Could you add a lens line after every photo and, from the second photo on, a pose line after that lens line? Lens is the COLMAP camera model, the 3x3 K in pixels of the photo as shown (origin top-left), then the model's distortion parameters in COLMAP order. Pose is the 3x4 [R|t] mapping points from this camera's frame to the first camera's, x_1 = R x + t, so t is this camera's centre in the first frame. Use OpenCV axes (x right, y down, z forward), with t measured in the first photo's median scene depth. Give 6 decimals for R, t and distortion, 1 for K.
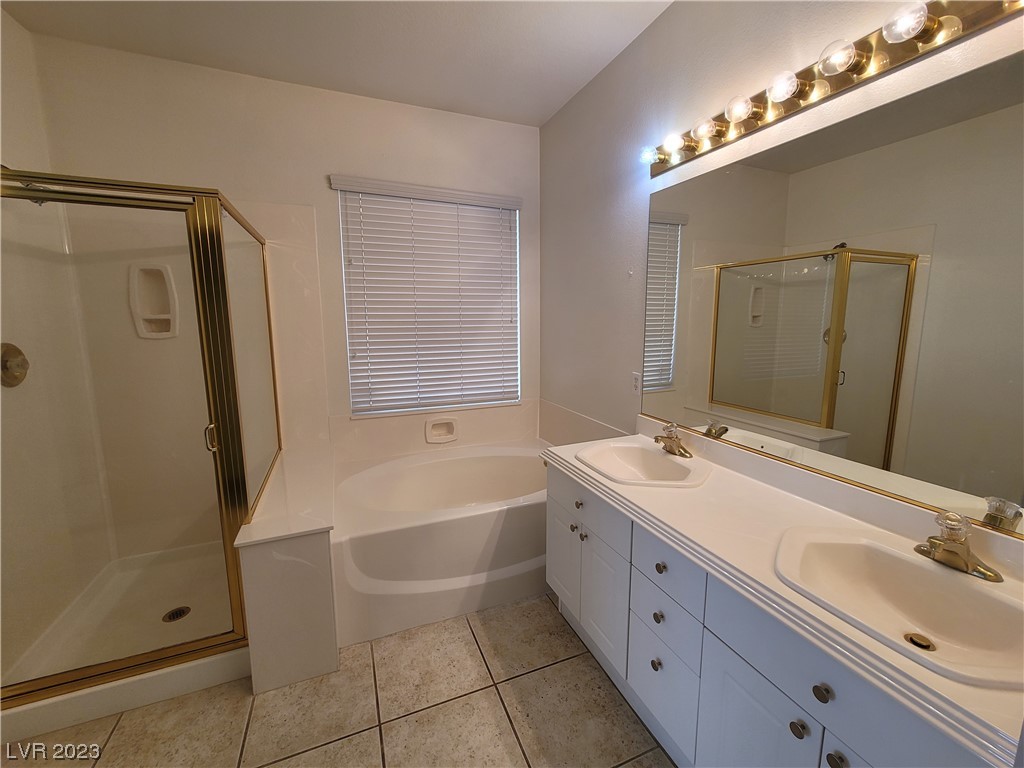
lens RADIAL K [[418.0, 0, 511.3], [0, 418.0, 380.1], [0, 0, 1]] dist [-0.006366, 0.001728]
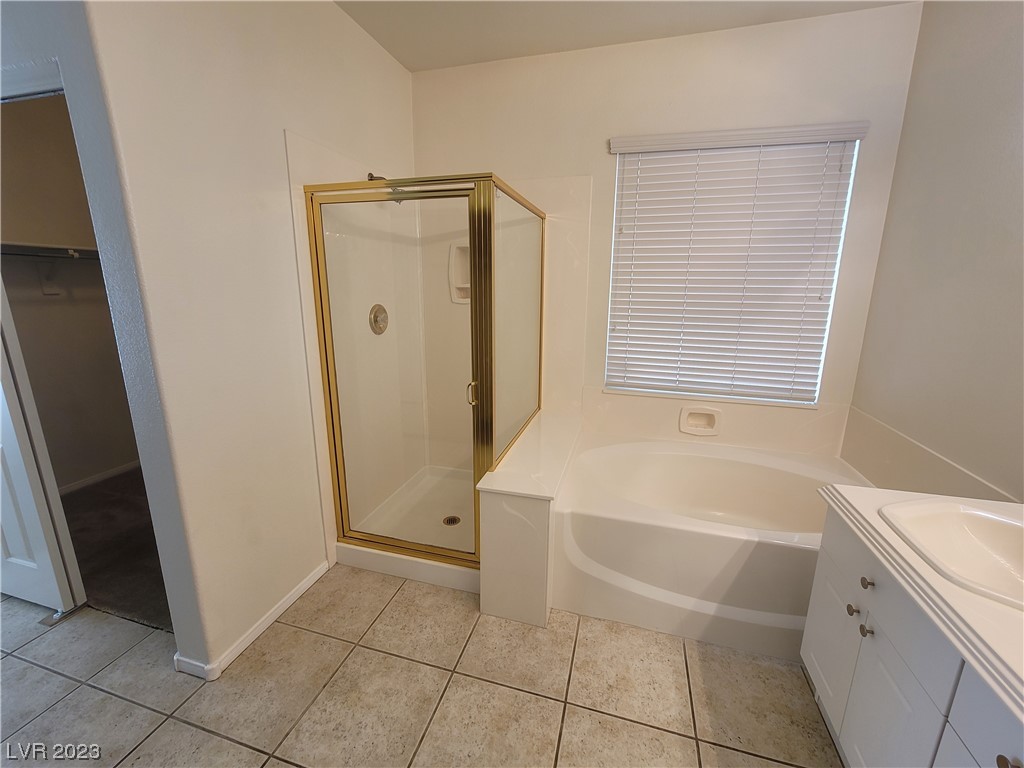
lens RADIAL K [[418.0, 0, 512.5], [0, 418.0, 377.7], [0, 0, 1]] dist [-0.006366, 0.001728]
pose [[0.784565, 0.148026, -0.602118, 0.057920], [-0.103855, 0.988739, 0.107749, -0.034937], [0.611287, -0.022003, 0.791103, 0.110271]]
